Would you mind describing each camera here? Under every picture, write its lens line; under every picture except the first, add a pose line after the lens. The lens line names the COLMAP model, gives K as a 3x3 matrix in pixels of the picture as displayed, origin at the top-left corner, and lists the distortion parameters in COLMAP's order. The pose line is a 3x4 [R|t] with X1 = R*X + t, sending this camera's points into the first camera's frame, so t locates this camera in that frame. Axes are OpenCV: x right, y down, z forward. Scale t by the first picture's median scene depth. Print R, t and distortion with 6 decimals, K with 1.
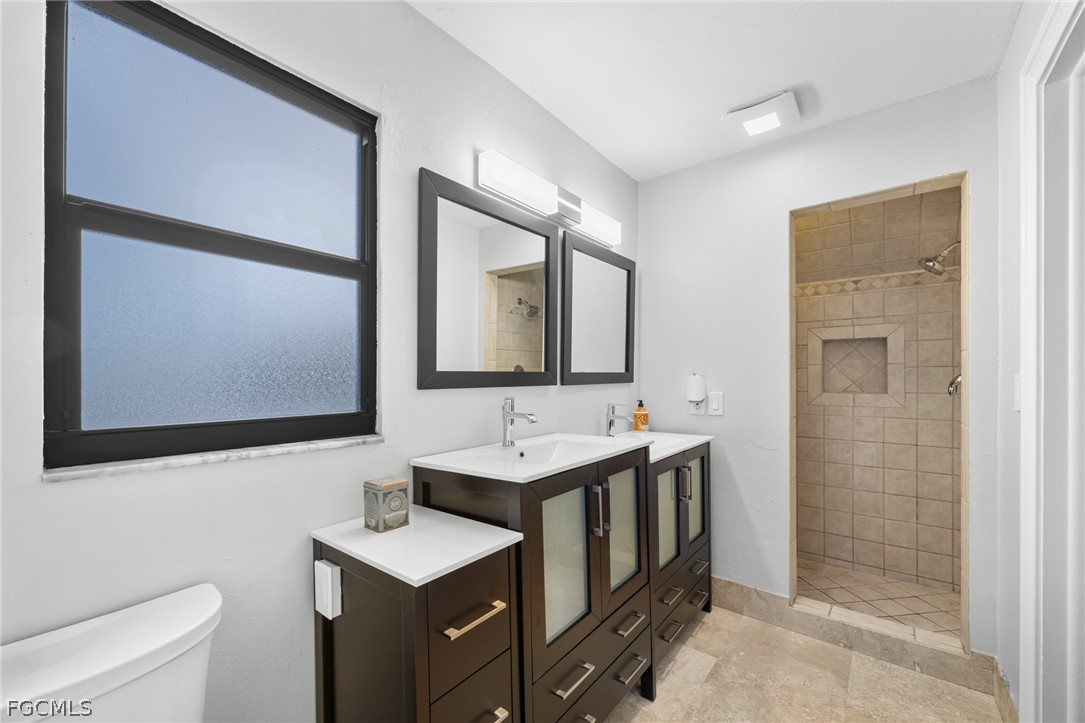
lens RADIAL K [[439.1, 0, 539.9], [0, 439.1, 376.7], [0, 0, 1]] dist [0.000676, 0.000022]
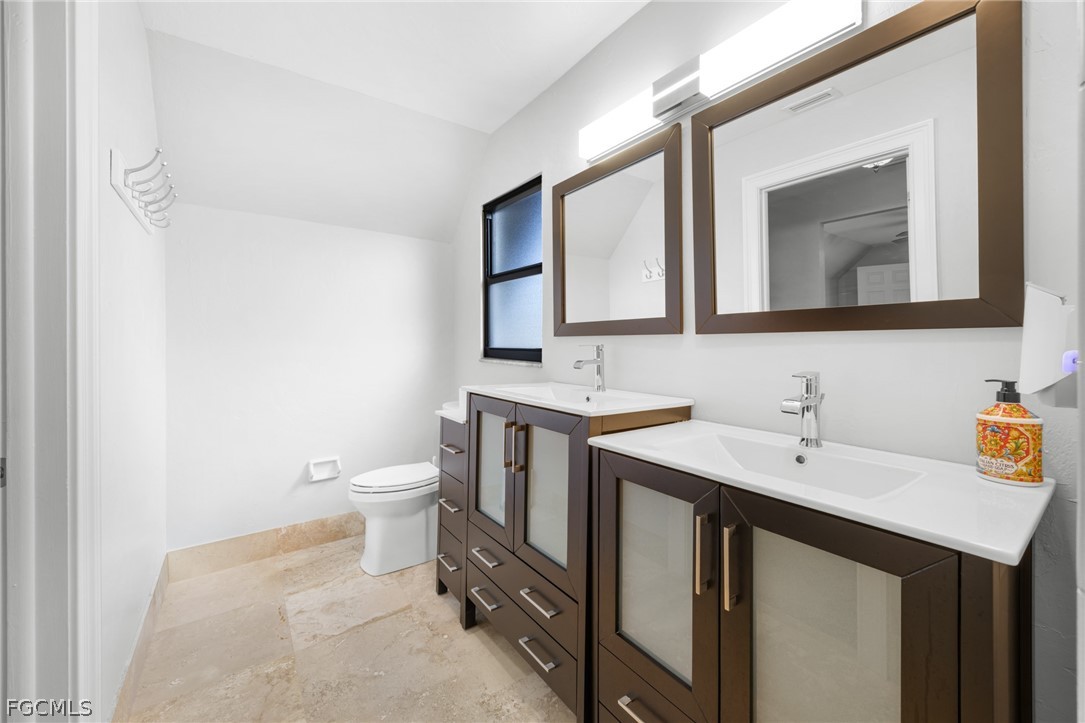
lens RADIAL K [[422.7, 0, 543.2], [0, 422.7, 347.3], [0, 0, 1]] dist [0.000729, 0.000071]
pose [[-0.269691, 0.006489, -0.962925, 0.995180], [-0.010332, 0.999900, 0.009632, 0.047264], [0.962892, 0.012547, -0.269597, 1.211744]]
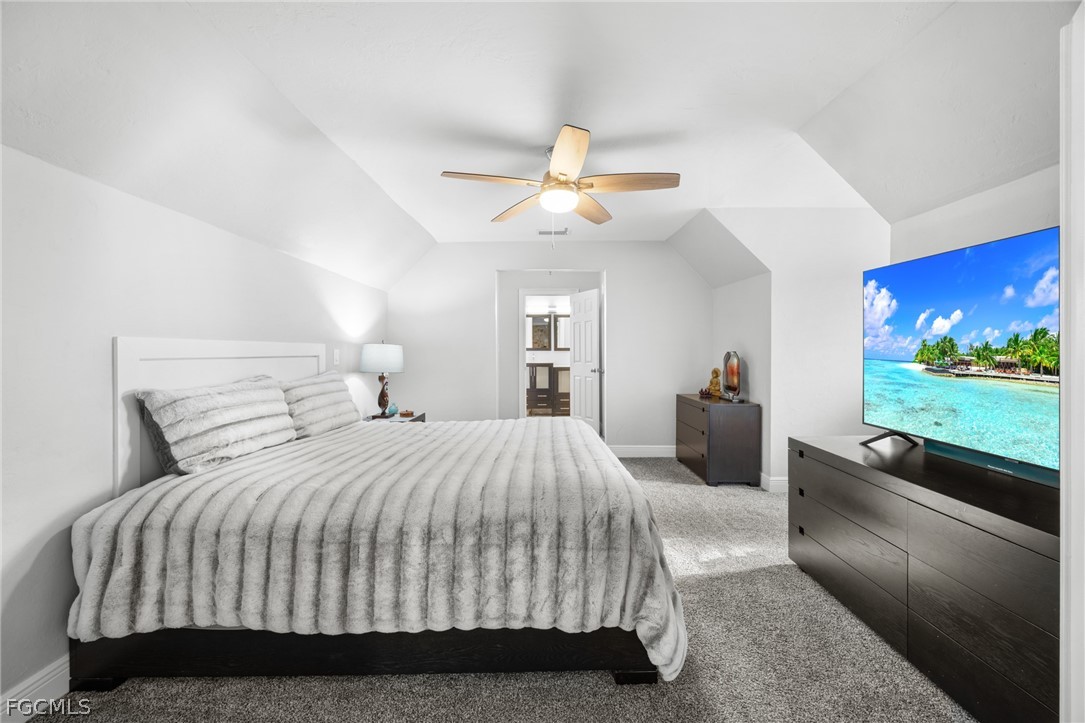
lens RADIAL K [[438.1, 0, 542.5], [0, 438.1, 361.5], [0, 0, 1]] dist [0.000147, -0.000021]
pose [[0.608607, -0.001082, -0.793471, 4.190004], [0.004406, 0.999988, 0.002016, 0.142188], [0.793459, -0.004723, 0.608605, -2.061607]]
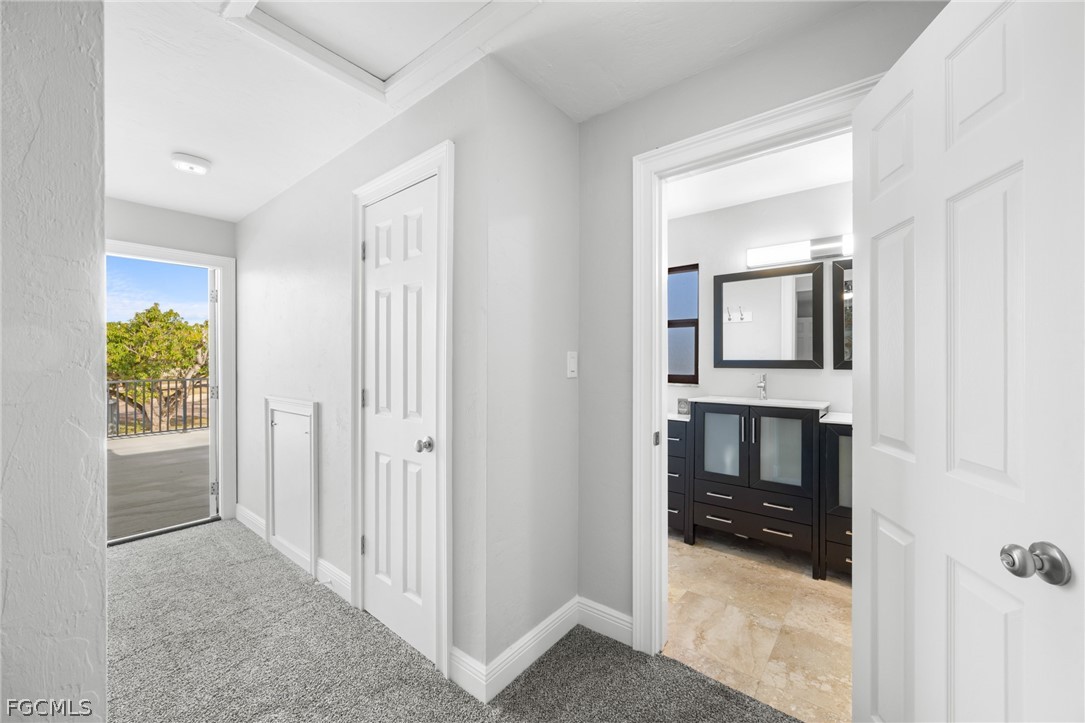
lens RADIAL K [[438.1, 0, 542.5], [0, 438.1, 361.5], [0, 0, 1]] dist [0.000147, -0.000021]
pose [[-0.031755, 0.000308, -0.999496, 1.931661], [-0.006105, 0.999981, 0.000503, -0.000974], [0.999477, 0.006118, -0.031752, 0.123563]]
